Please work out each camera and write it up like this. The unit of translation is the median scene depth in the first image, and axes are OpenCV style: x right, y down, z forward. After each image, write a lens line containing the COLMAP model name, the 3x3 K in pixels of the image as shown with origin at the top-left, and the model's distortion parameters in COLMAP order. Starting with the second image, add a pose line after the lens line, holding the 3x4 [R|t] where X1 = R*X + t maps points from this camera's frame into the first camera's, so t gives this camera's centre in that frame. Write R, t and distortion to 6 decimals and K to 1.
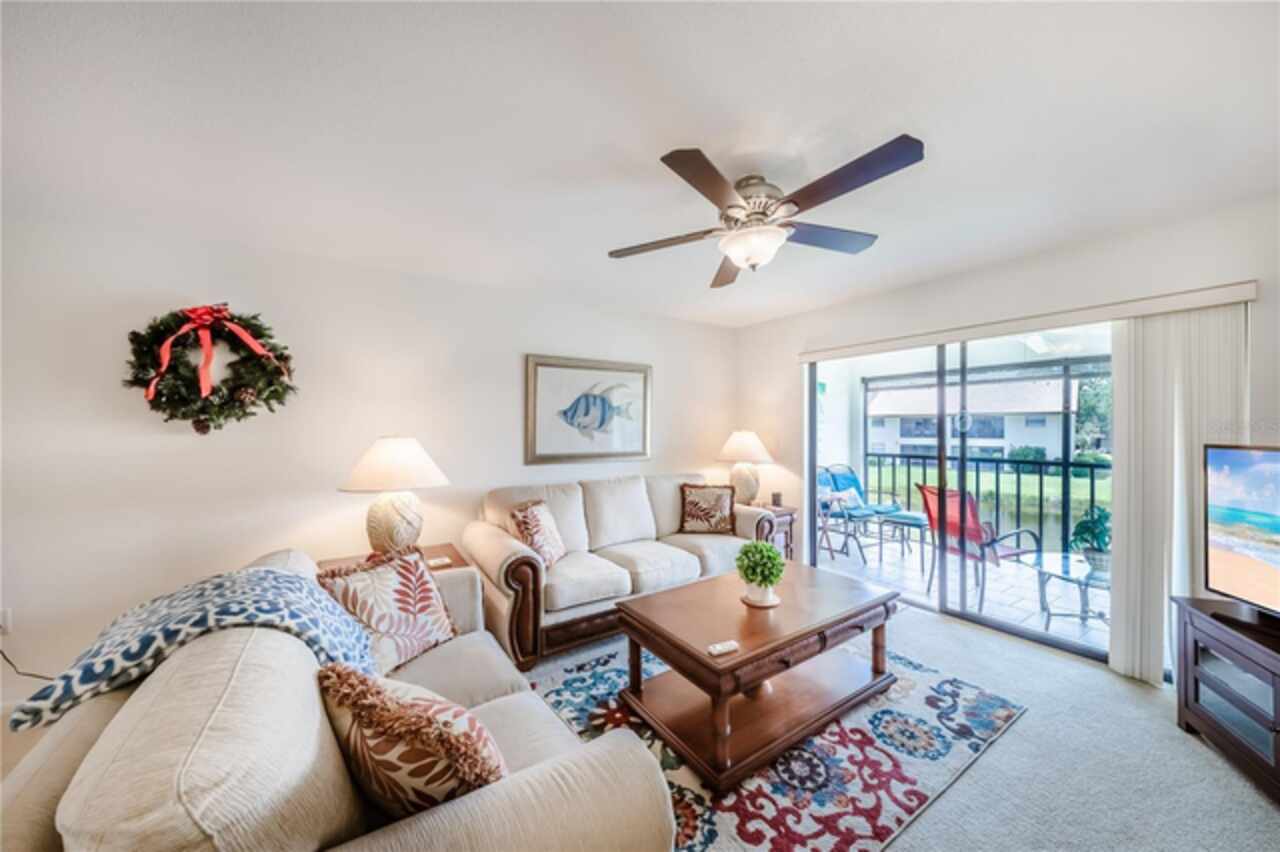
lens RADIAL K [[445.3, 0, 640.7], [0, 445.3, 424.3], [0, 0, 1]] dist [-0.000202, -0.000017]
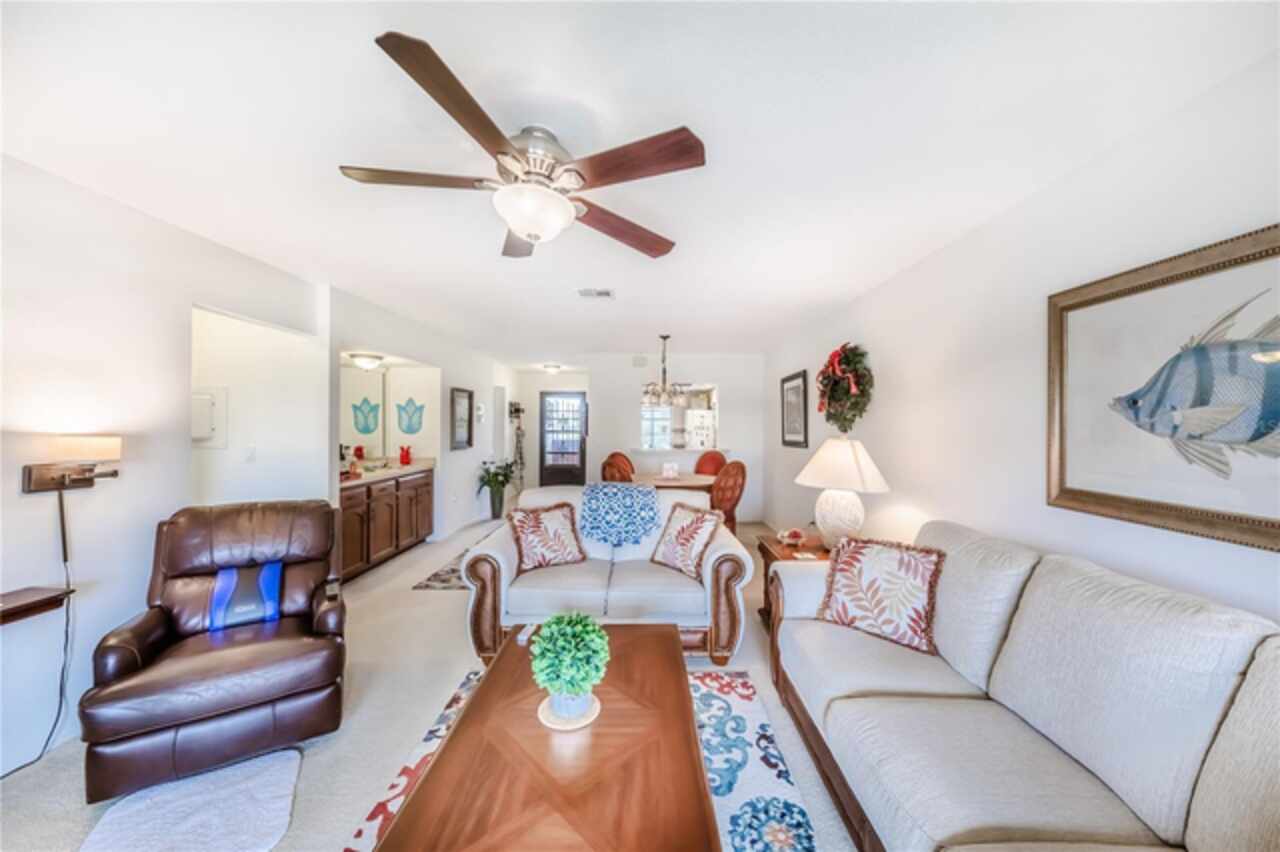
lens RADIAL K [[445.3, 0, 638.6], [0, 445.3, 427.0], [0, 0, 1]] dist [-0.000202, -0.000017]
pose [[-0.561735, -0.000165, -0.827317, 0.433939], [-0.004660, 0.999985, 0.002965, -0.000835], [0.827304, 0.005521, -0.561728, 0.849966]]
